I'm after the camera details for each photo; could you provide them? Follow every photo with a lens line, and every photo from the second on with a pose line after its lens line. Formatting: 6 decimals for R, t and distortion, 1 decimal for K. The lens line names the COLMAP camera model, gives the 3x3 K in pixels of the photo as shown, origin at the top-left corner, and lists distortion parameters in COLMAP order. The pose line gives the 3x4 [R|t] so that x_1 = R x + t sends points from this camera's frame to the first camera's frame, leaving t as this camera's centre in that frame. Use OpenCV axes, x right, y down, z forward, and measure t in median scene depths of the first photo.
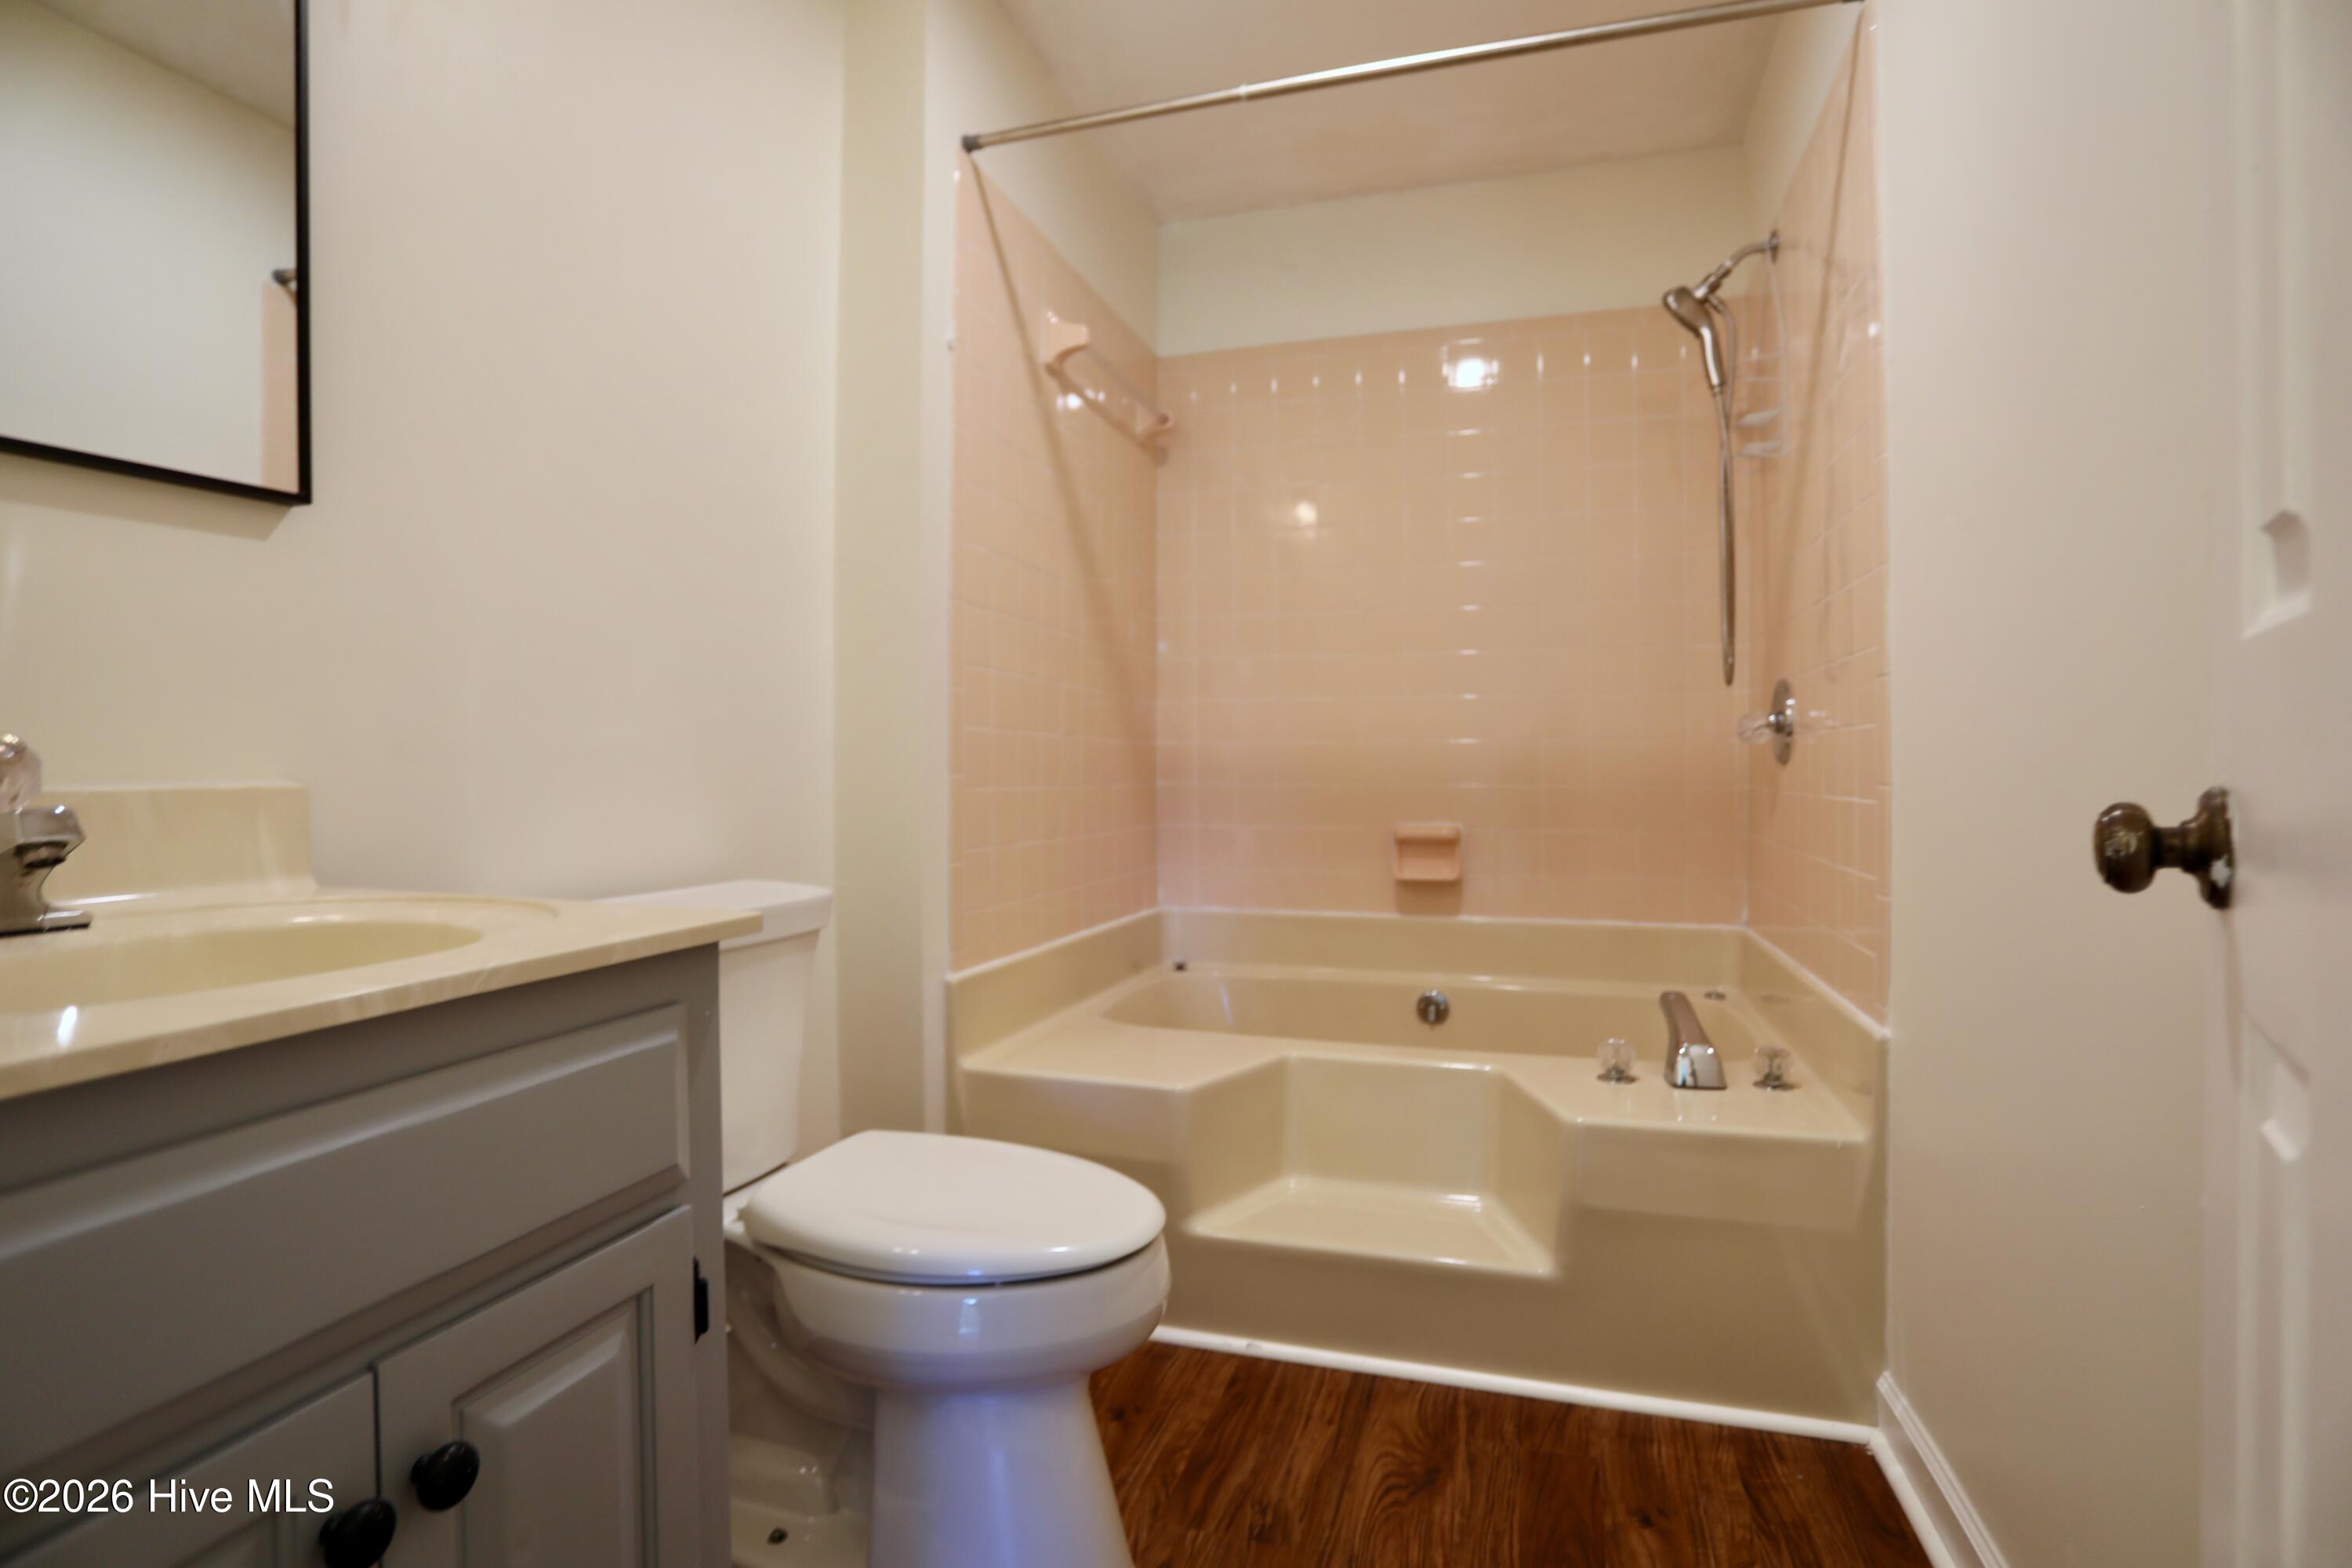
lens RADIAL K [[1167.8, 0, 1168.2], [0, 1167.8, 774.3], [0, 0, 1]] dist [-0.048565, 0.015132]
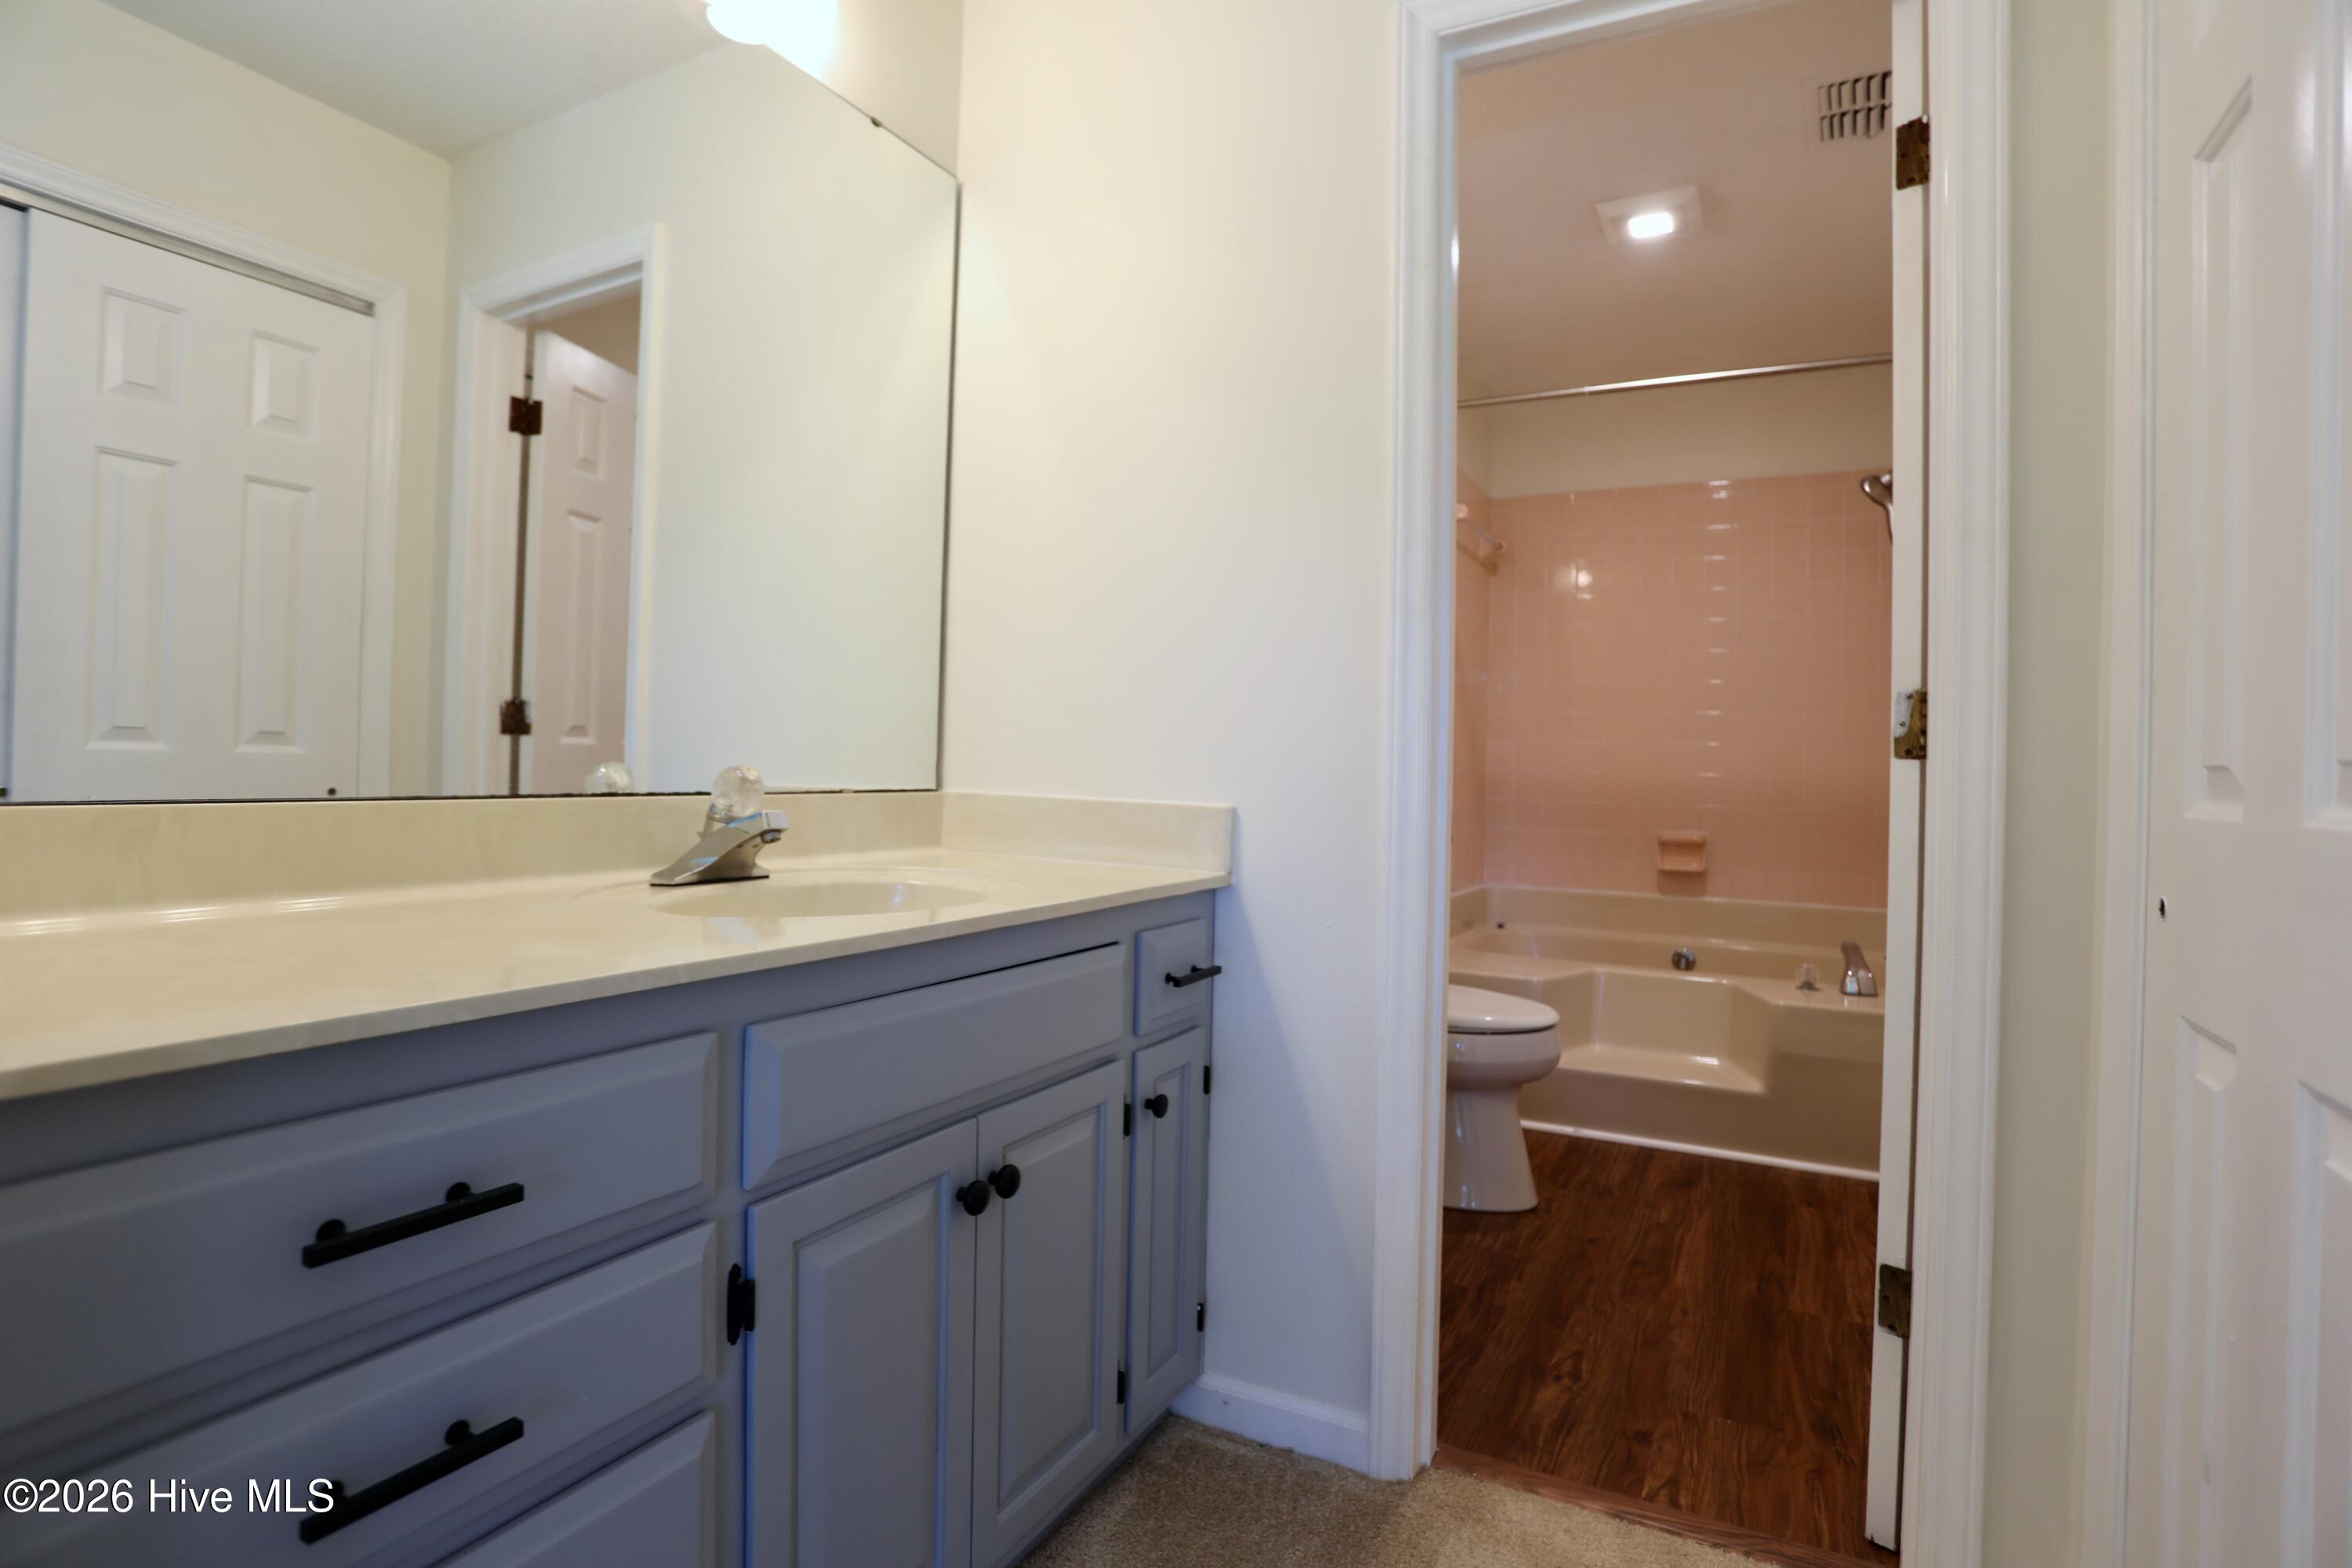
lens RADIAL K [[1167.8, 0, 1187.6], [0, 1167.8, 787.4], [0, 0, 1]] dist [-0.048565, 0.015132]
pose [[0.986387, 0.023200, -0.162799, -0.191705], [-0.022212, 0.999722, 0.007885, -0.012440], [0.162936, -0.004162, 0.986628, -0.656342]]
